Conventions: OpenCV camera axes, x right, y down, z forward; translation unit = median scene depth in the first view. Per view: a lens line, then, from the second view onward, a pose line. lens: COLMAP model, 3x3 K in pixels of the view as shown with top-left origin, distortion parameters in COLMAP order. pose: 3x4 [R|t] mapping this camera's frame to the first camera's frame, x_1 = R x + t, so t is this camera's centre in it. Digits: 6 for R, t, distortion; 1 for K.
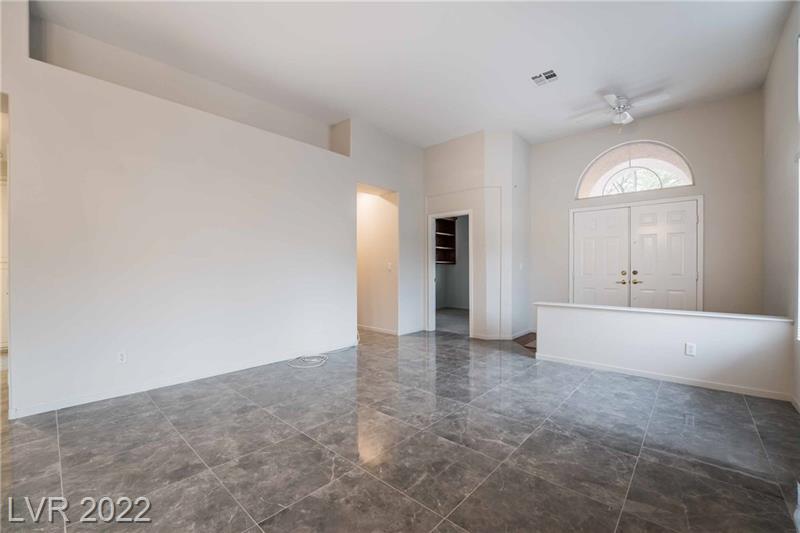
lens RADIAL K [[330.8, 0, 395.8], [0, 330.8, 269.5], [0, 0, 1]] dist [-0.018452, -0.000079]
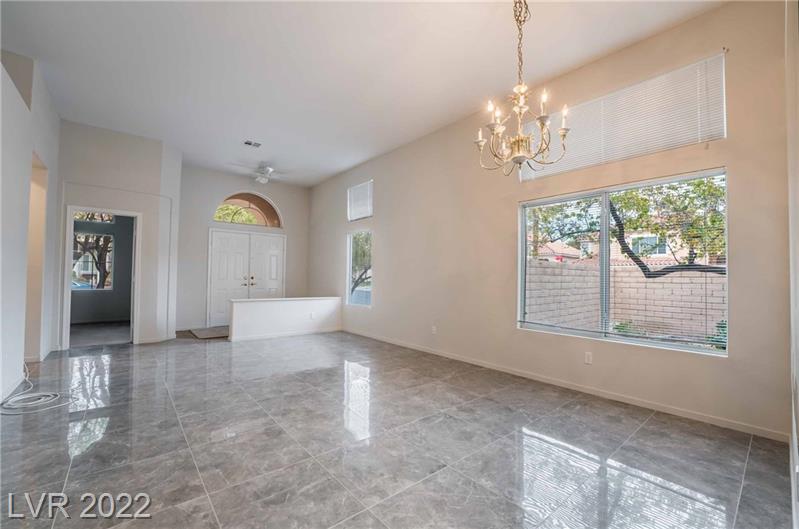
lens RADIAL K [[330.4, 0, 395.3], [0, 330.4, 267.5], [0, 0, 1]] dist [-0.018452, -0.000079]
pose [[0.137153, 0.033547, 0.989982, -1.321950], [-0.012030, 0.999409, -0.032200, 0.005696], [-0.990477, -0.007493, 0.137475, 0.245581]]
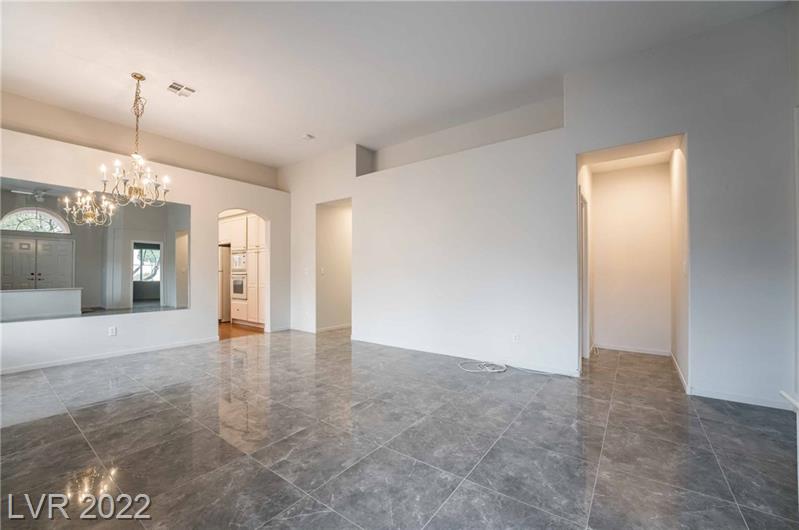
lens RADIAL K [[324.5, 0, 400.1], [0, 324.5, 272.8], [0, 0, 1]] dist [-0.026397, 0.000223]
pose [[0.106437, -0.000963, -0.994319, 1.047332], [-0.001309, 0.999999, -0.001109, -0.002849], [0.994319, 0.001419, 0.106436, 1.023975]]
